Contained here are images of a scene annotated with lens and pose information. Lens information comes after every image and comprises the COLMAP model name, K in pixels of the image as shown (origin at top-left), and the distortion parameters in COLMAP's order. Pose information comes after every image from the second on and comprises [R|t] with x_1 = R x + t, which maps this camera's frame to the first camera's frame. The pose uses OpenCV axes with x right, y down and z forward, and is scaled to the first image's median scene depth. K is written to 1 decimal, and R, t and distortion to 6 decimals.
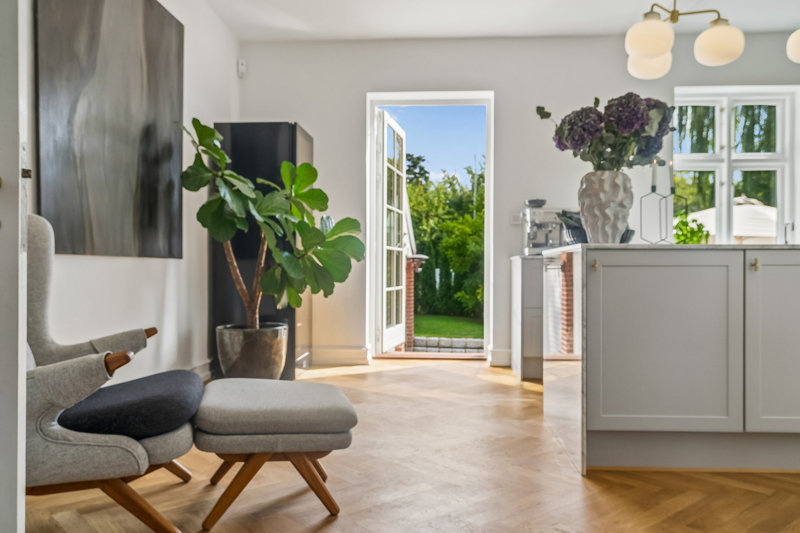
lens RADIAL K [[683.0, 0, 400.0], [0, 683.0, 266.5], [0, 0, 1]] dist [0.005324, 0.004300]
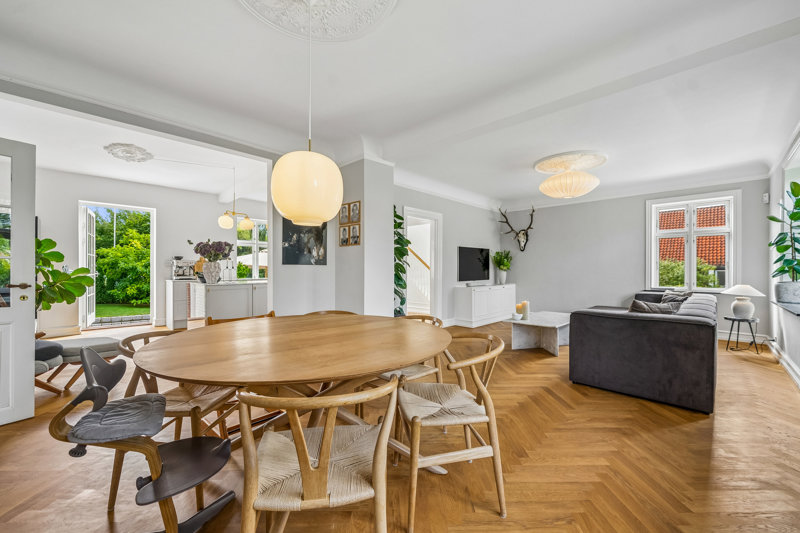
lens RADIAL K [[322.0, 0, 400.0], [0, 322.0, 271.1], [0, 0, 1]] dist [-0.000638, -0.000134]
pose [[0.669457, -0.003578, 0.742843, -0.162812], [0.001318, 0.999993, 0.003629, -0.061576], [-0.742850, -0.001450, 0.669456, -0.473962]]
